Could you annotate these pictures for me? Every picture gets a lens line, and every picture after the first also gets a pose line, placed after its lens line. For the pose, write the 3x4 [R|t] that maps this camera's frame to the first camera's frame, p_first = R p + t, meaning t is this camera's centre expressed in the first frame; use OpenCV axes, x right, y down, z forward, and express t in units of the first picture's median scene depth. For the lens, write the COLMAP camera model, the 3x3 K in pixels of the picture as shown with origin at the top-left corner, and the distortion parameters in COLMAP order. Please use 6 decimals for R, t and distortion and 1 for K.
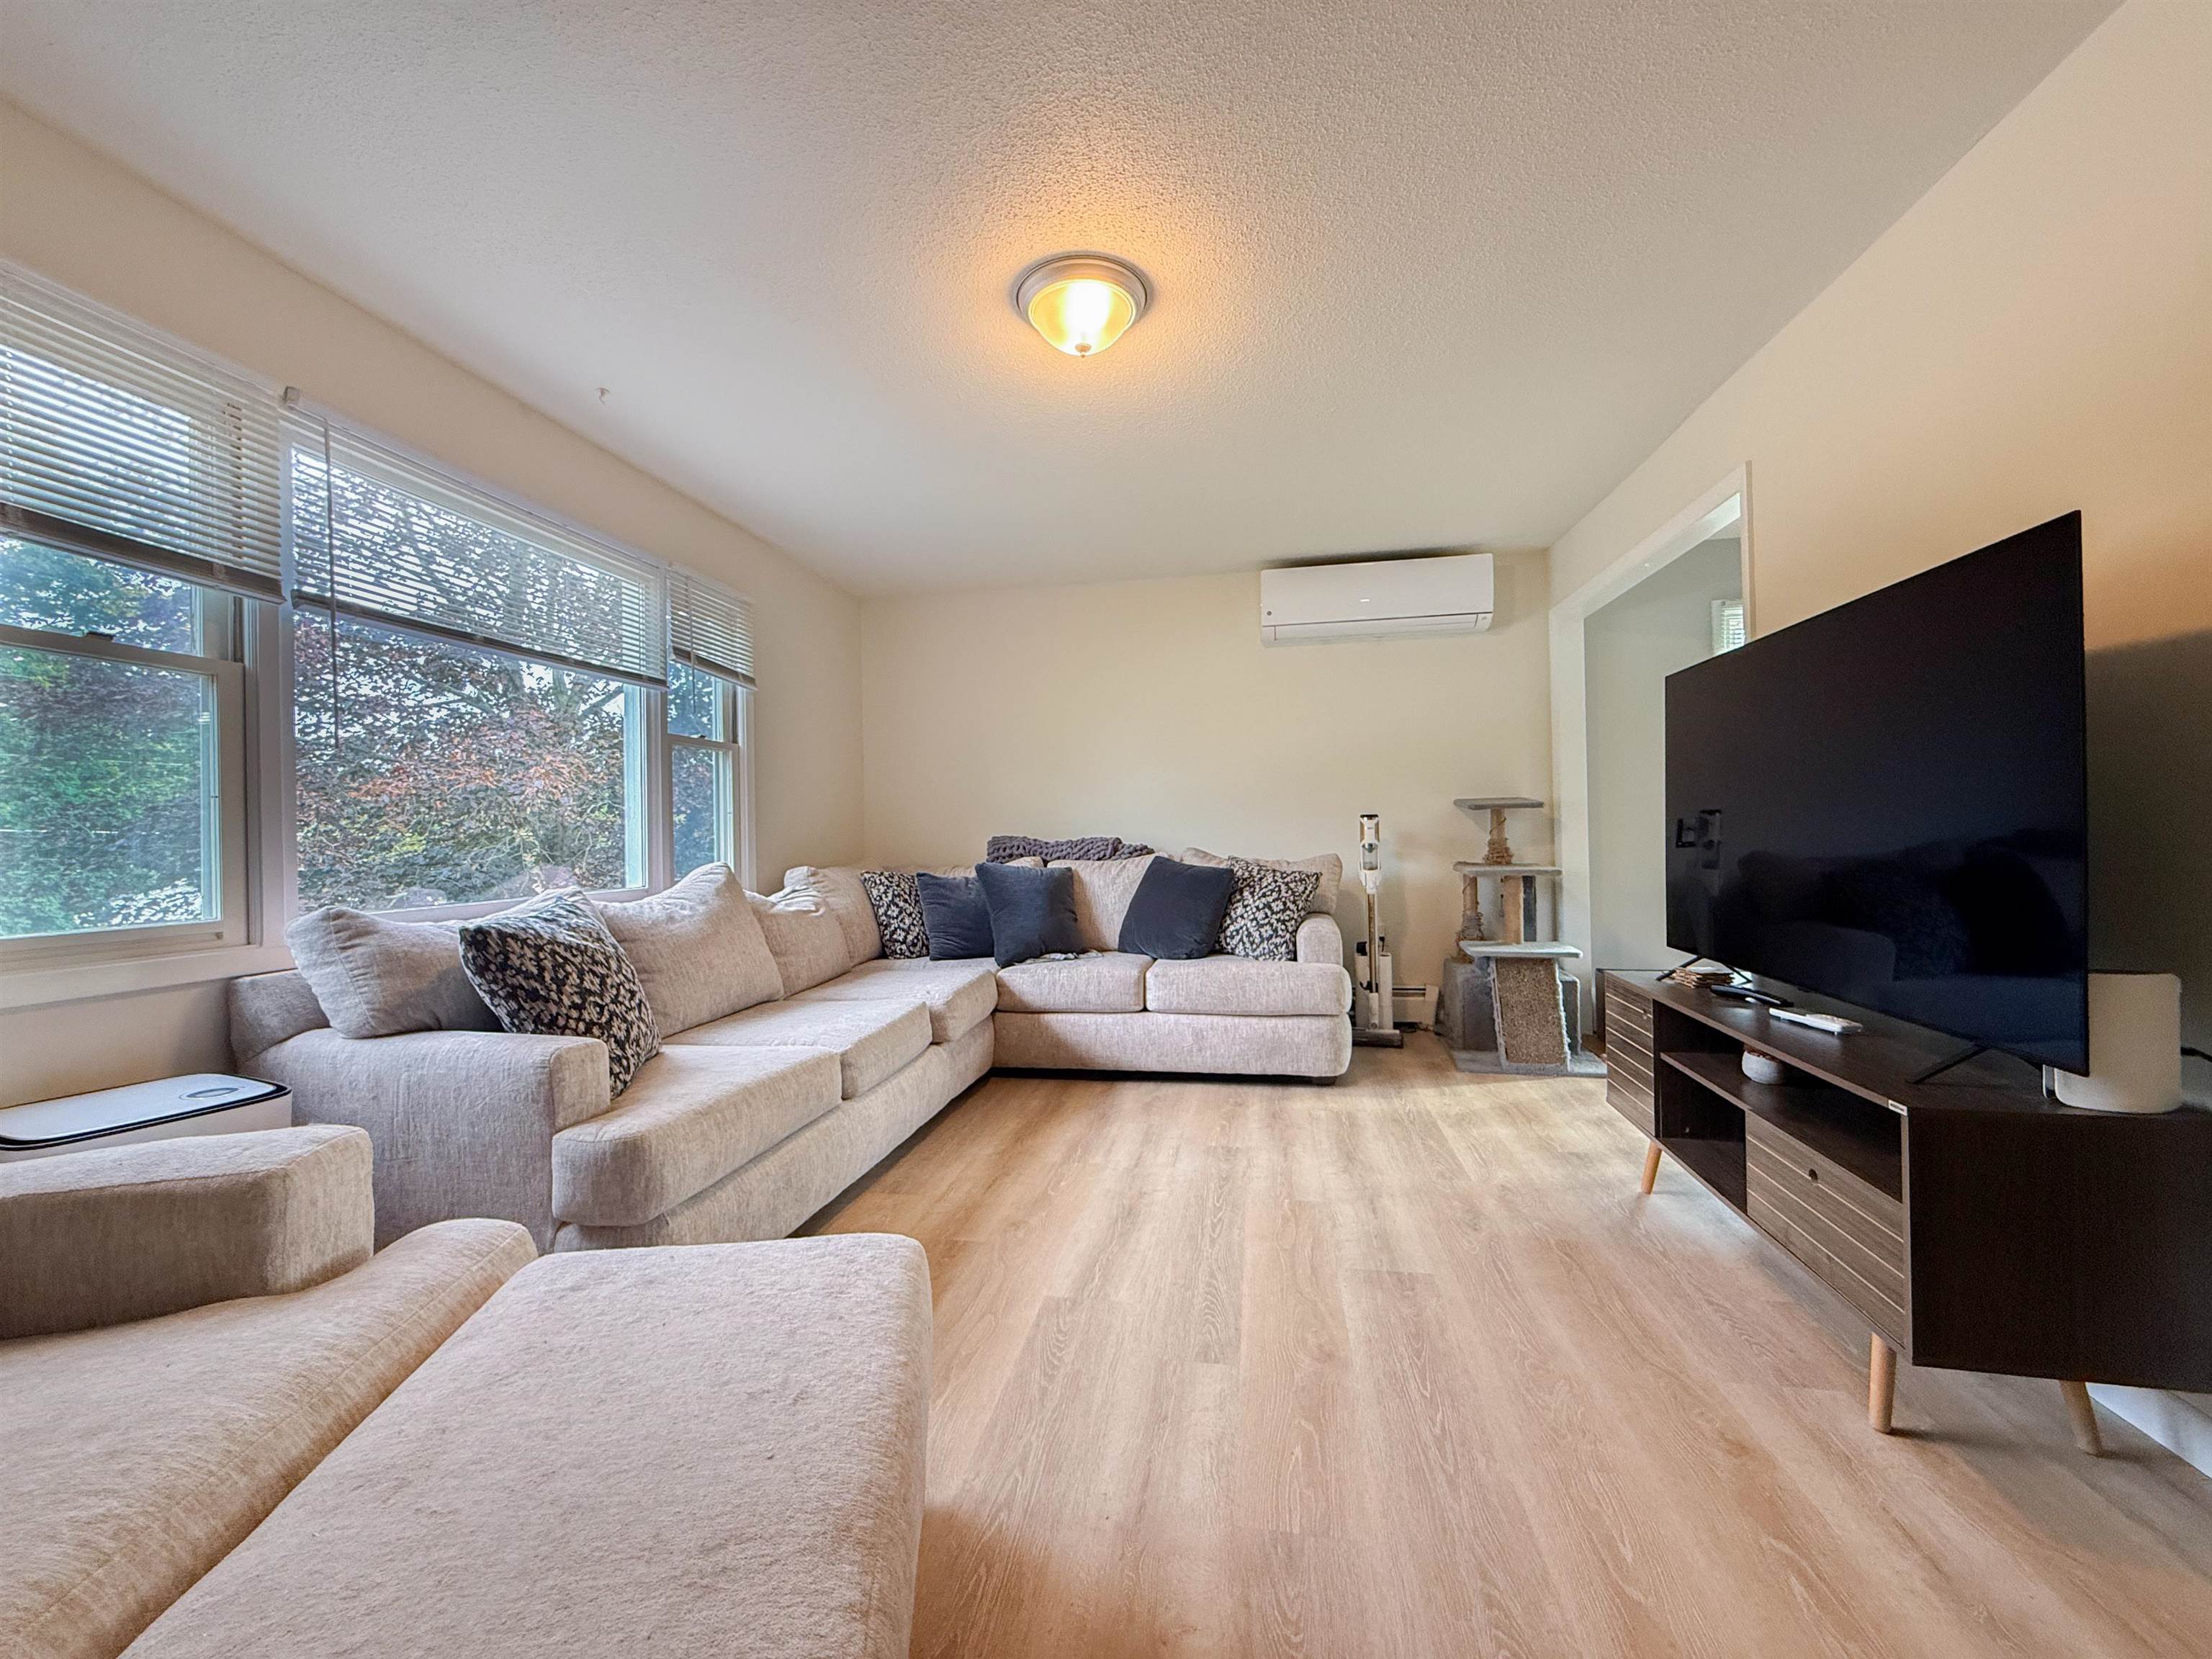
lens RADIAL K [[881.1, 0, 1105.1], [0, 881.1, 833.0], [0, 0, 1]] dist [-0.000148, -0.000044]
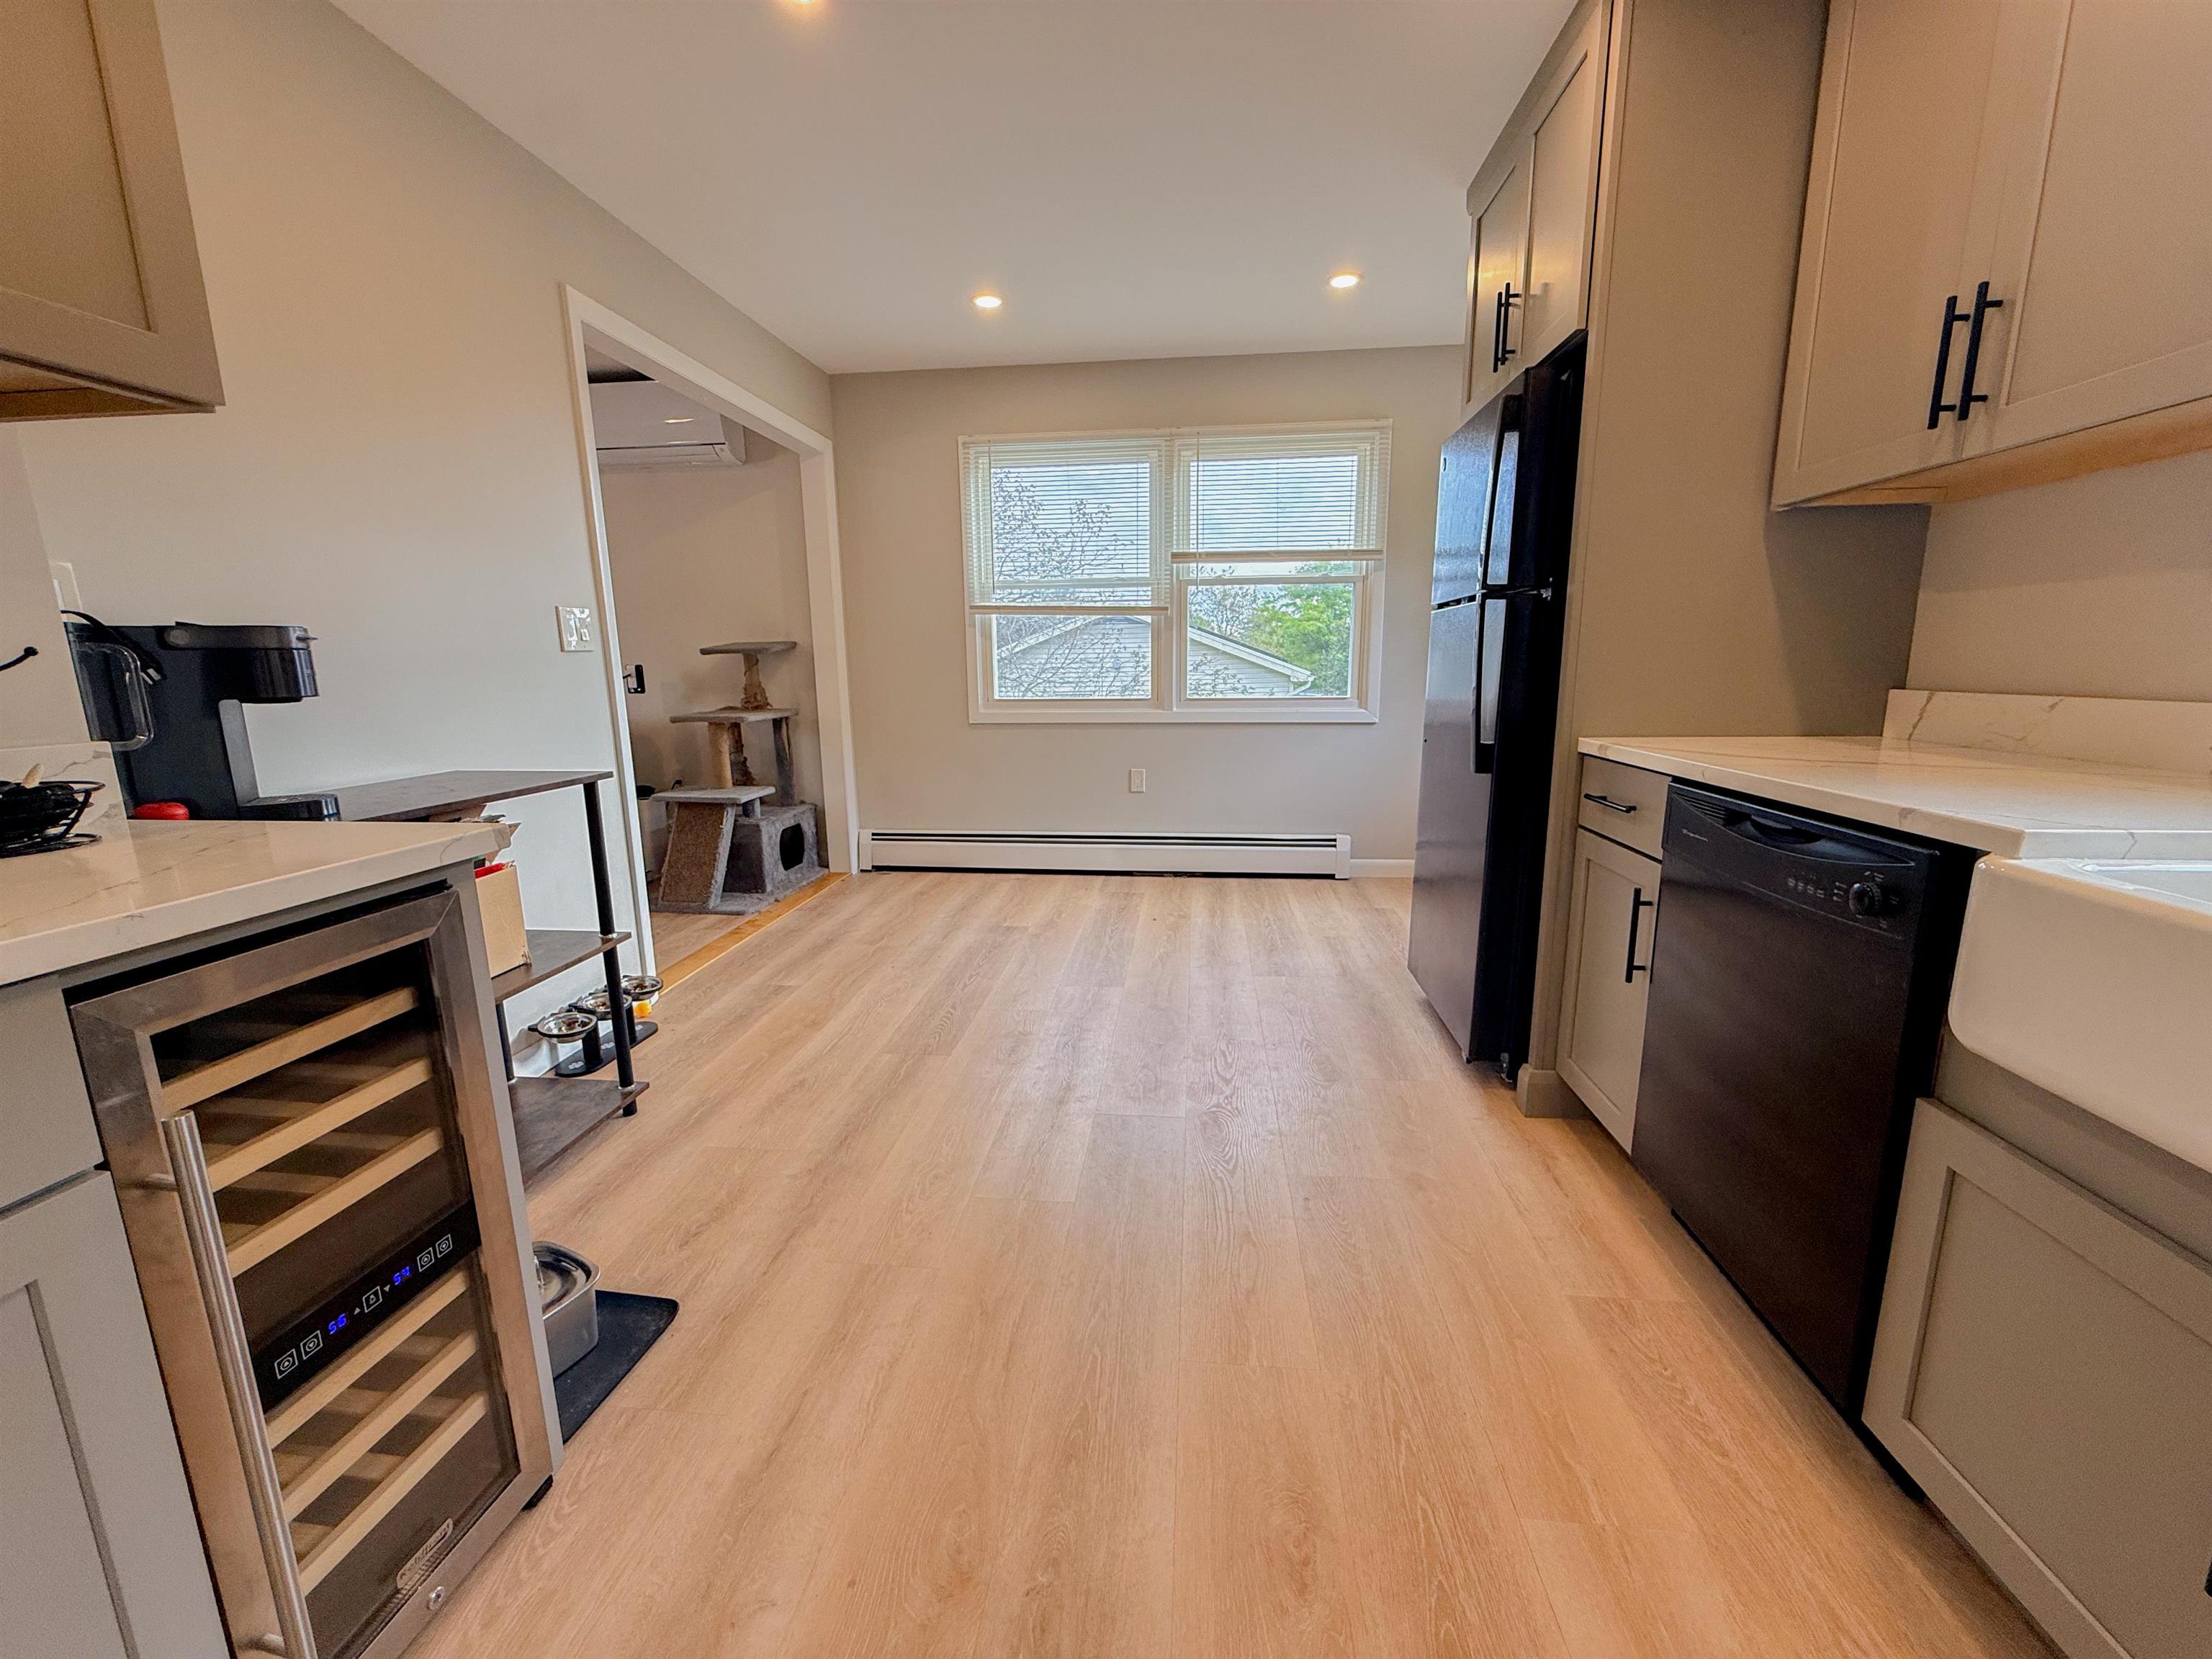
lens RADIAL K [[881.1, 0, 1112.9], [0, 881.1, 831.5], [0, 0, 1]] dist [-0.000148, -0.000044]
pose [[0.996167, -0.007388, 0.087155, 1.158206], [-0.009312, 0.981805, 0.189663, -0.034057], [-0.086970, -0.189748, 0.977973, -0.082029]]
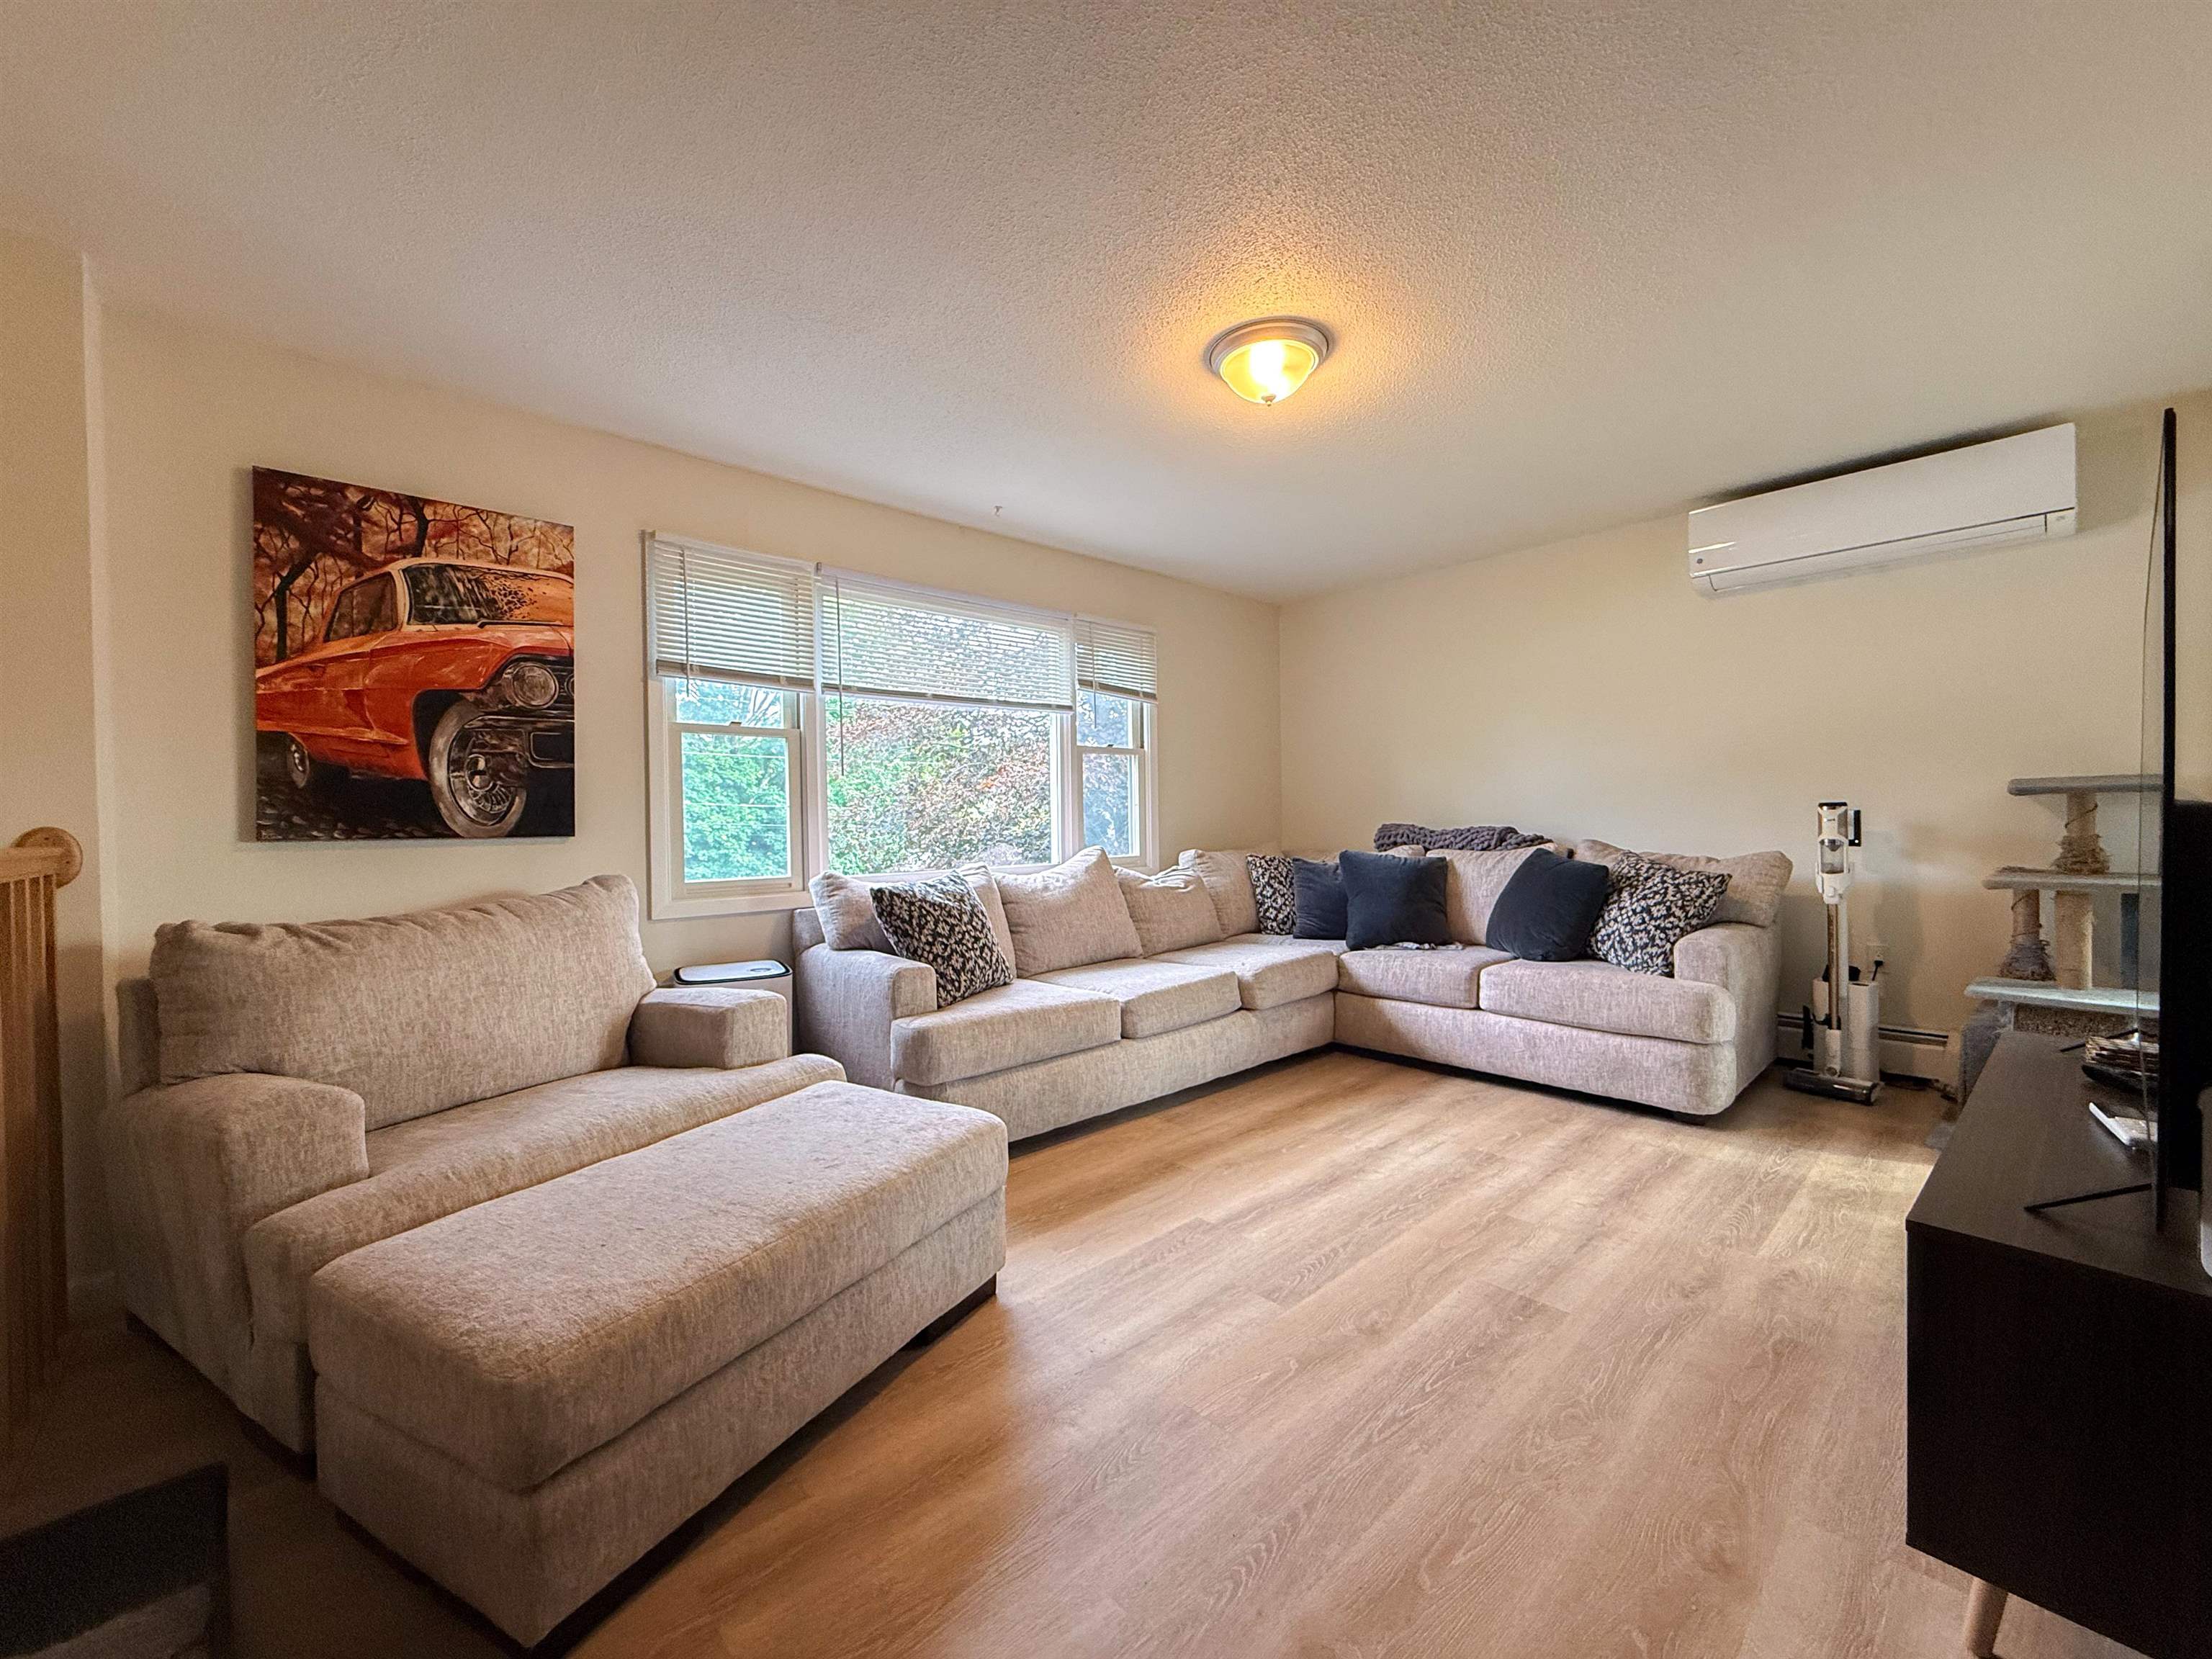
lens RADIAL K [[881.1, 0, 1103.3], [0, 881.1, 833.0], [0, 0, 1]] dist [-0.000148, -0.000044]
pose [[0.798172, 0.016345, -0.602208, 0.375983], [0.001367, 0.999580, 0.028942, -0.025537], [0.602428, -0.023923, 0.797815, -0.021830]]
